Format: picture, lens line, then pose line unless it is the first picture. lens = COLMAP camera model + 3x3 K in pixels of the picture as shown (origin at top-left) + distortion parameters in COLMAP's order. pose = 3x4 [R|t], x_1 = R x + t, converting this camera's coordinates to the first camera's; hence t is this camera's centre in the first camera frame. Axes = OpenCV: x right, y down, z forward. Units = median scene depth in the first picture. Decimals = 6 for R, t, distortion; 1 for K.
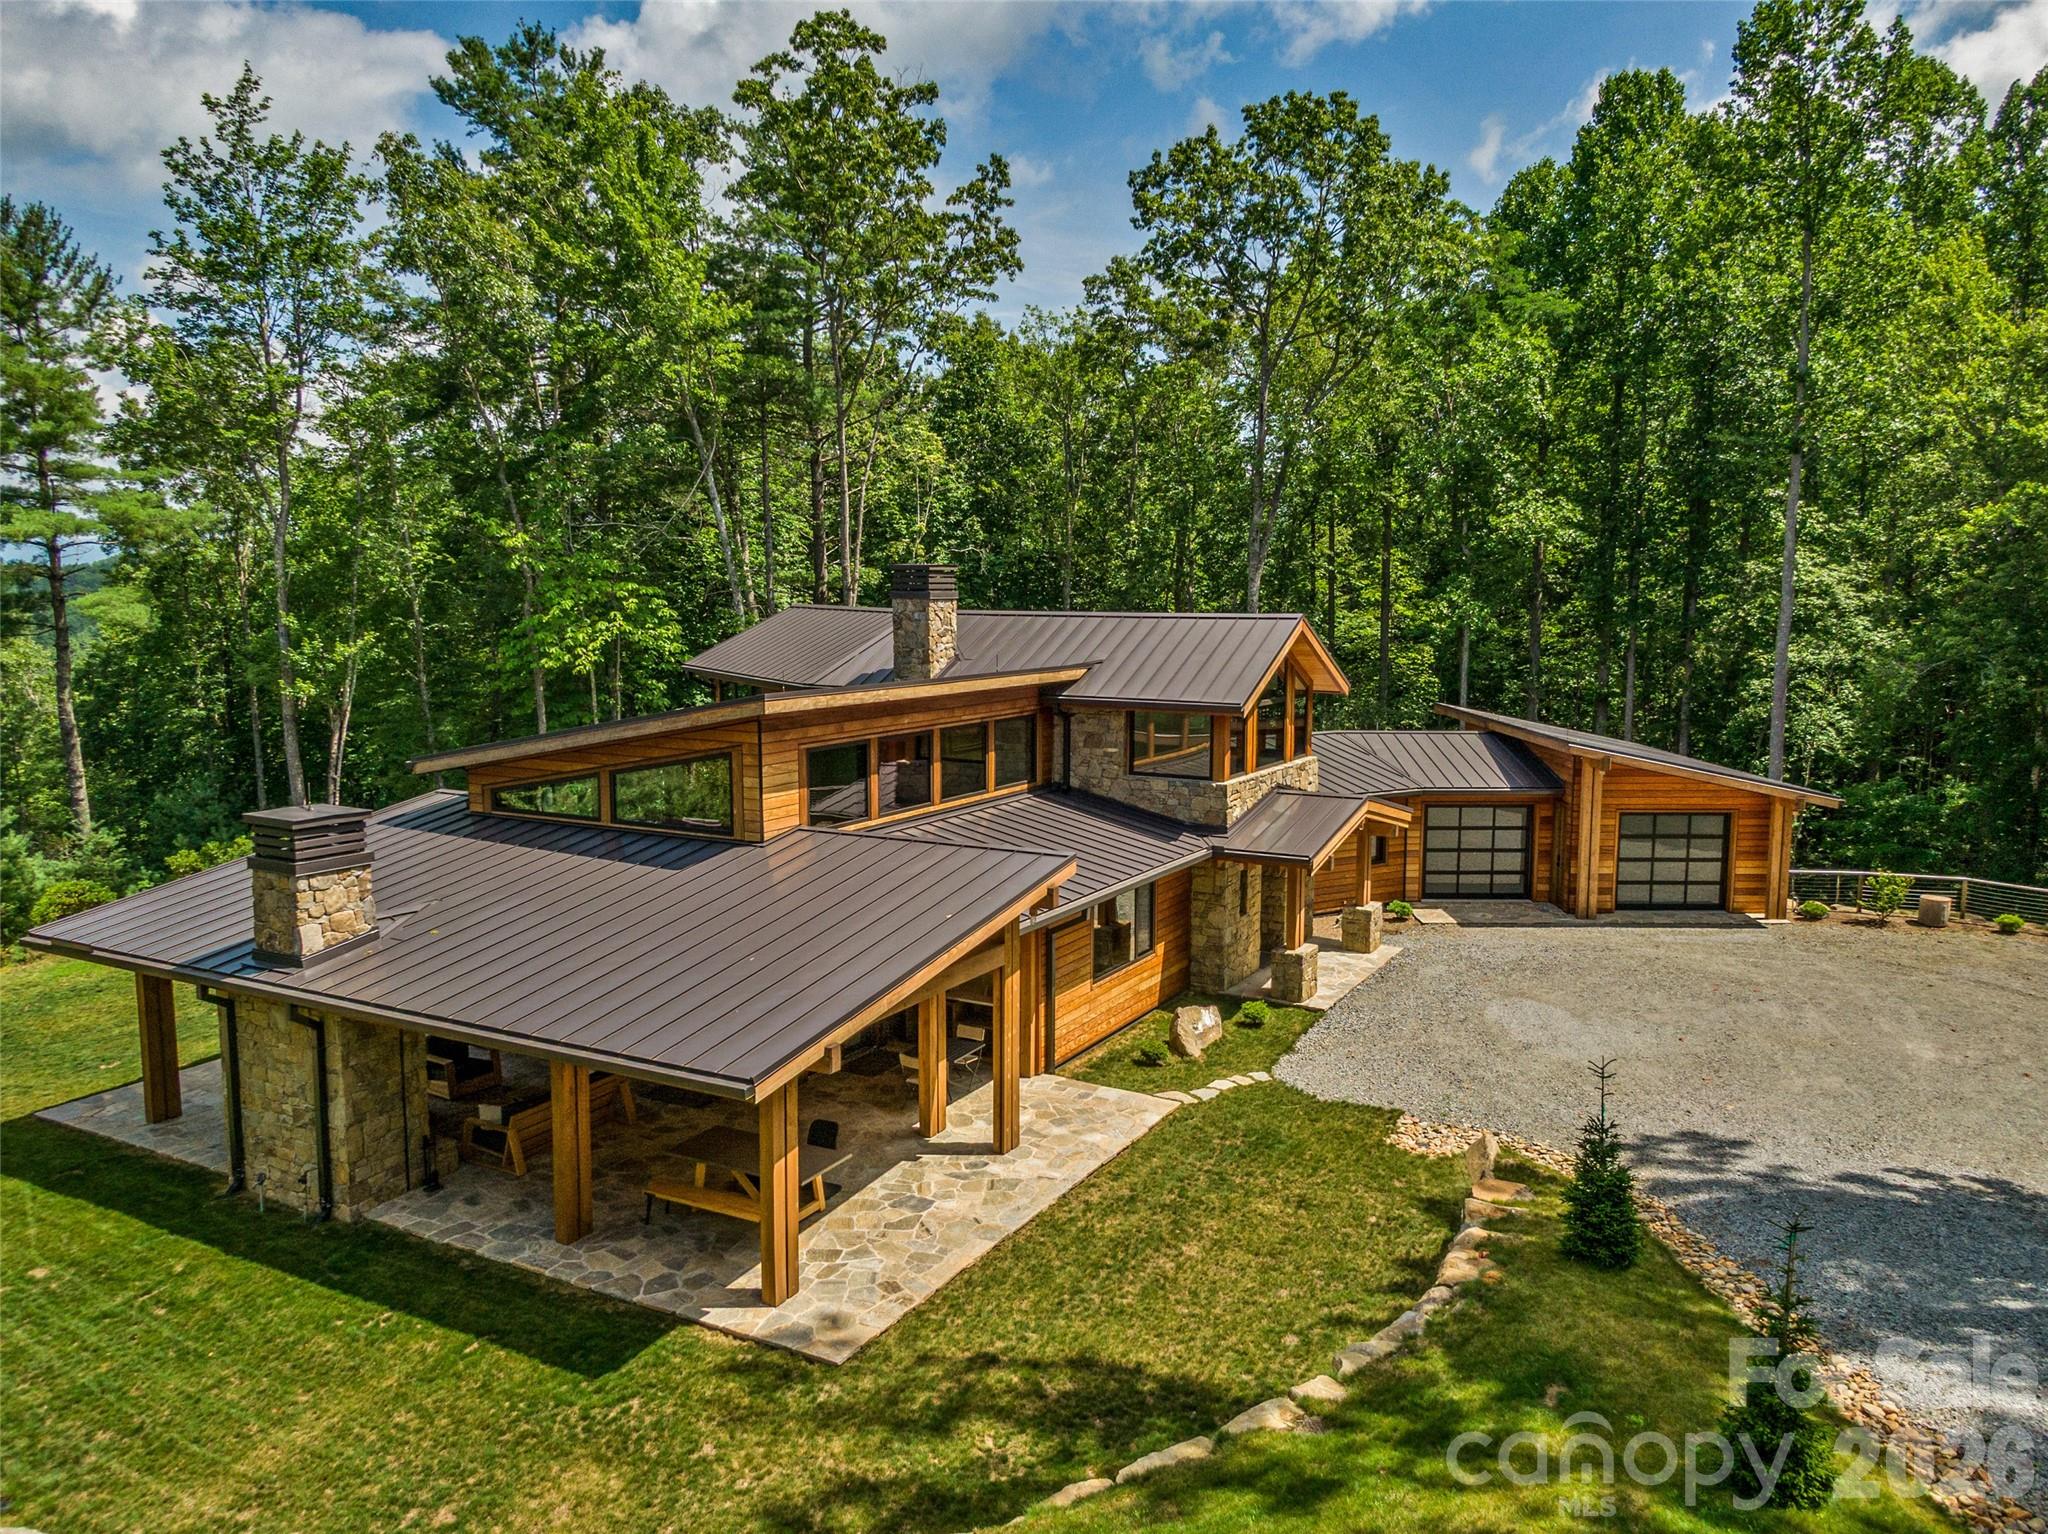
lens RADIAL K [[1443.1, 0, 1024.0], [0, 1443.1, 767.0], [0, 0, 1]] dist [0.051022, -0.048674]
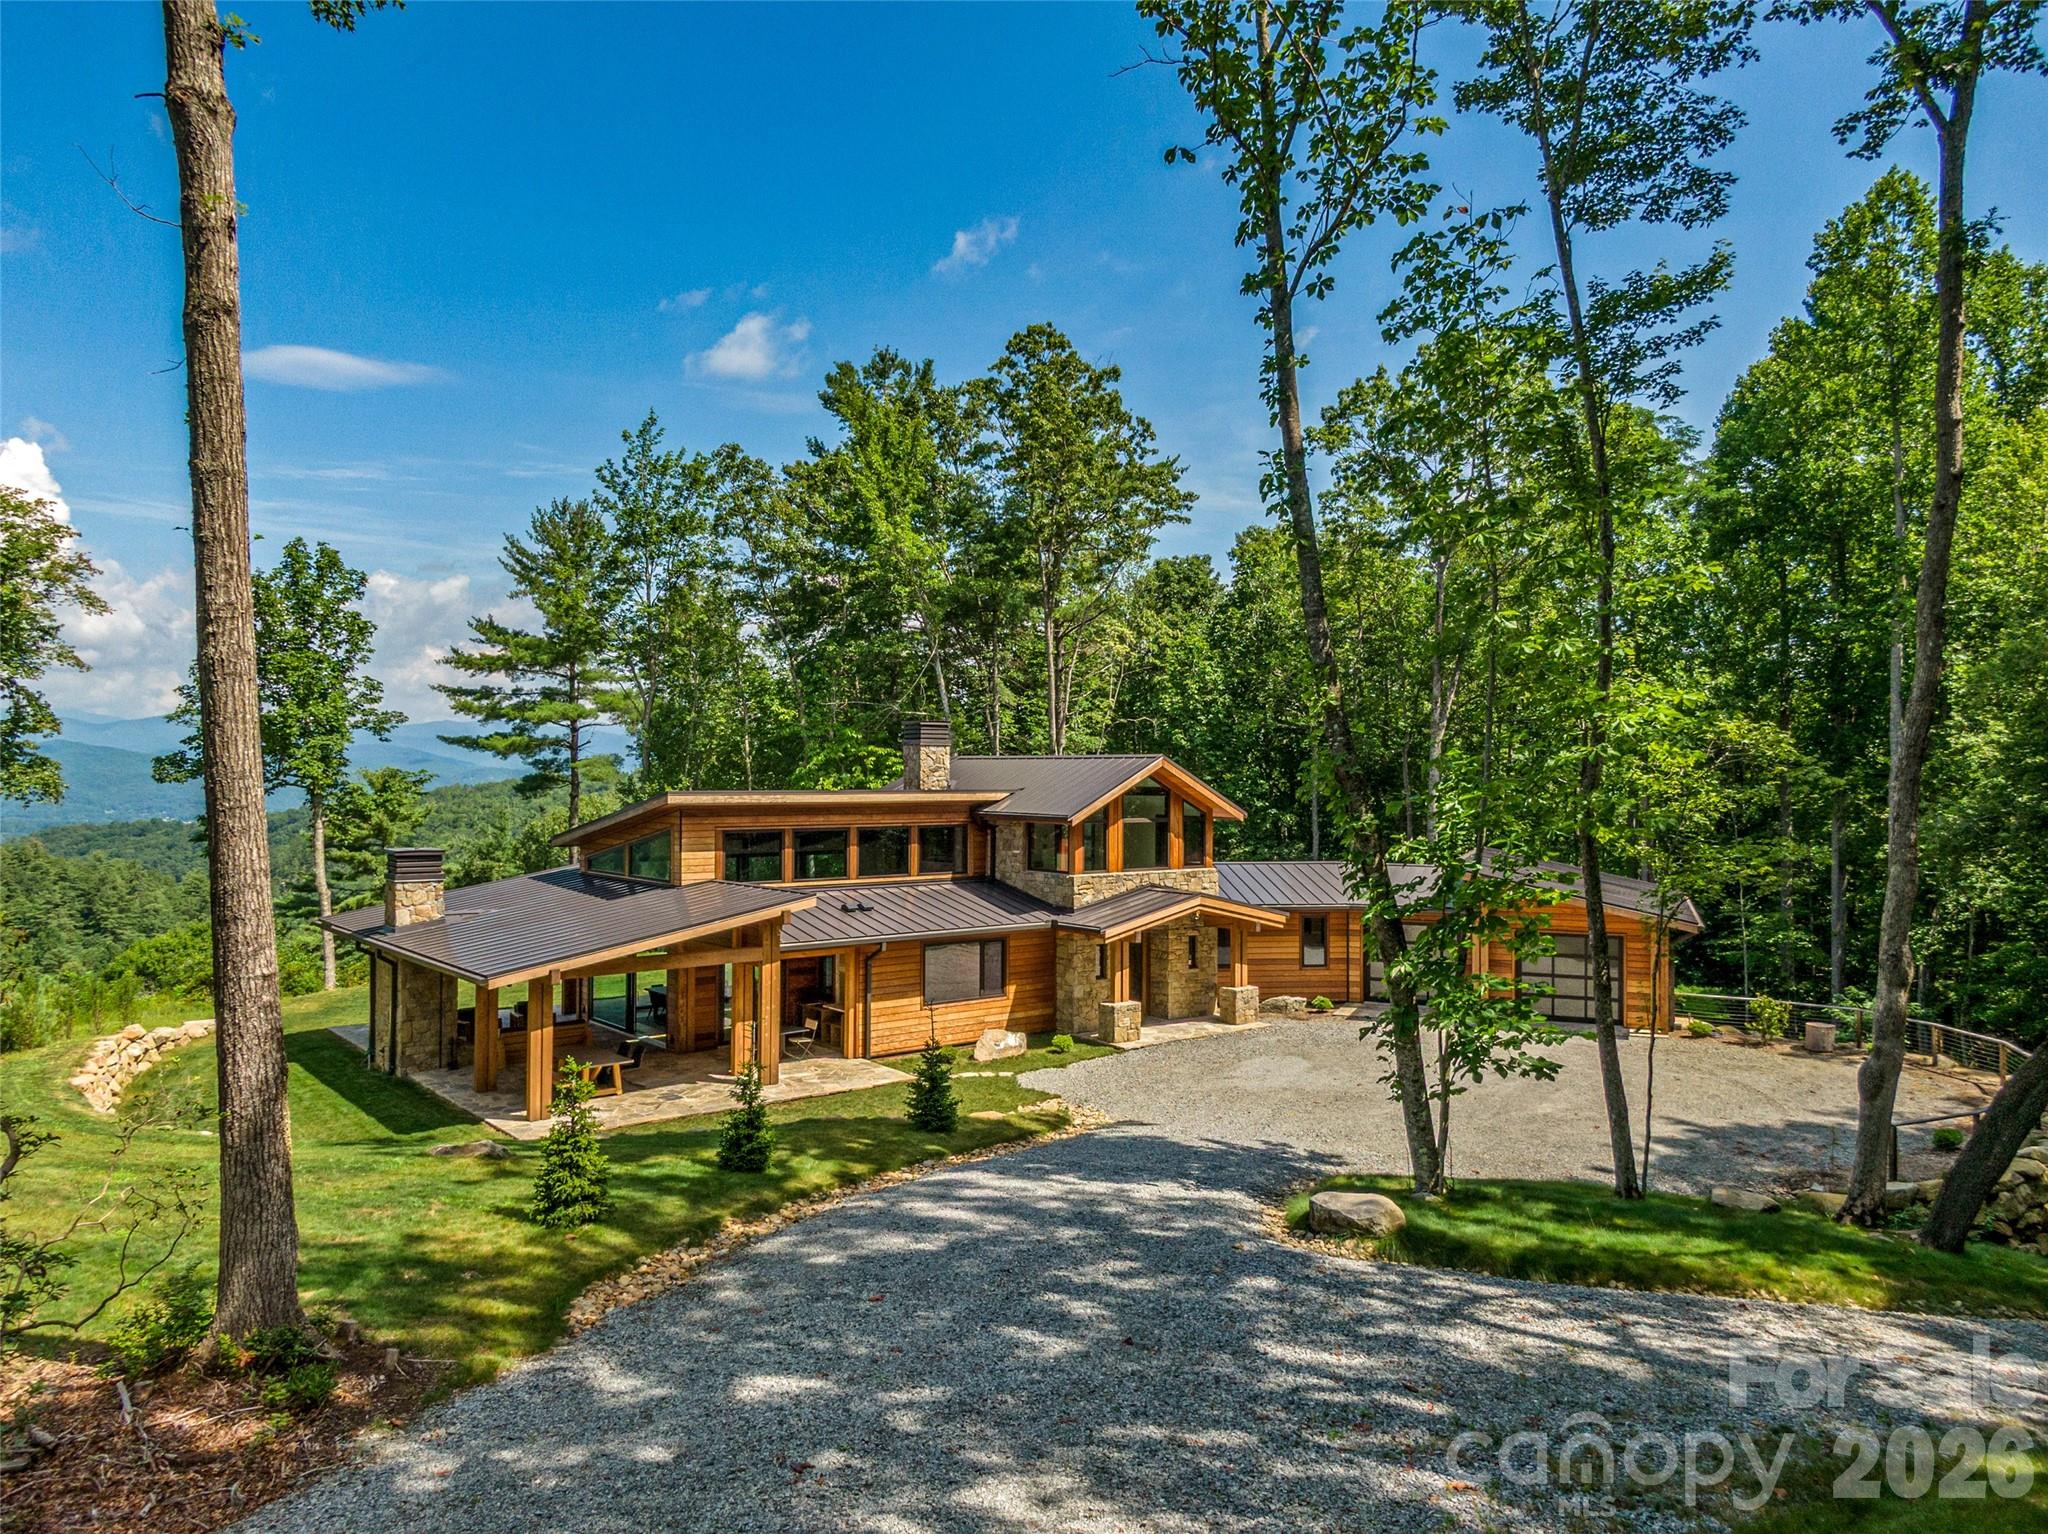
lens RADIAL K [[1376.8, 0, 1024.0], [0, 1376.8, 767.0], [0, 0, 1]] dist [0.036700, -0.002304]
pose [[0.929735, 0.001464, -0.368225, 0.537234], [-0.048917, 0.991620, -0.119570, 0.062910], [0.364965, 0.129182, 0.922016, -0.206046]]
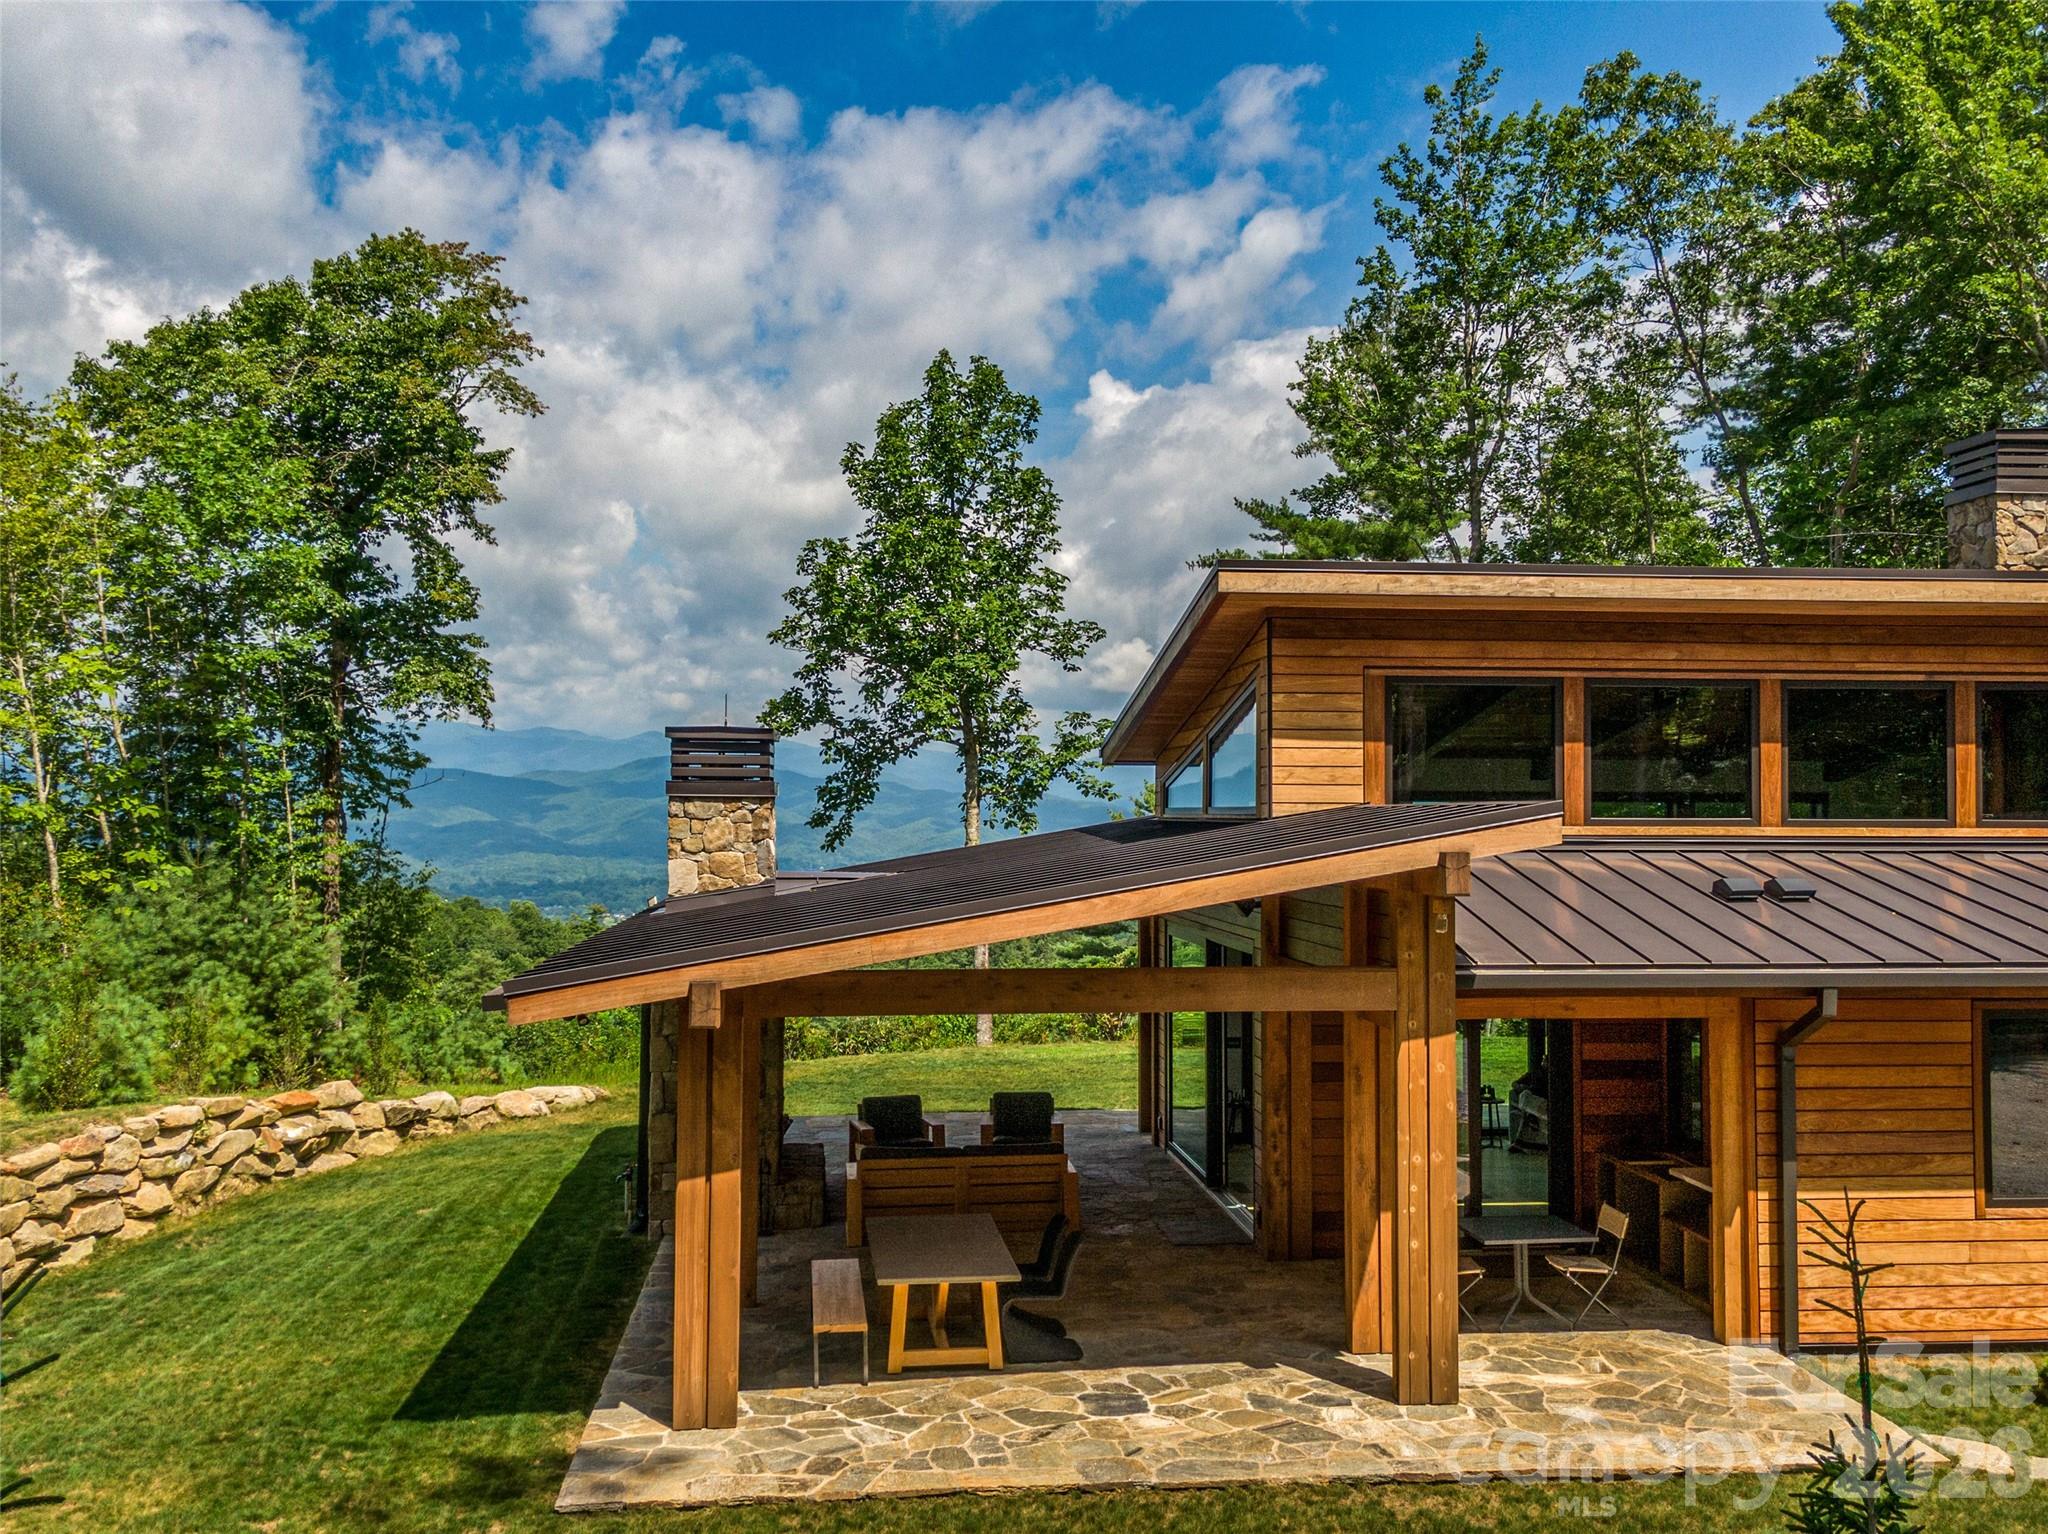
lens RADIAL K [[1935.2, 0, 1078.5], [0, 1935.2, 757.9], [0, 0, 1]] dist [0.057710, -0.004385]
pose [[0.601613, -0.021549, -0.798497, 0.311947], [-0.099051, 0.989908, -0.101343, 0.086617], [0.792622, 0.140061, 0.593407, 0.327628]]
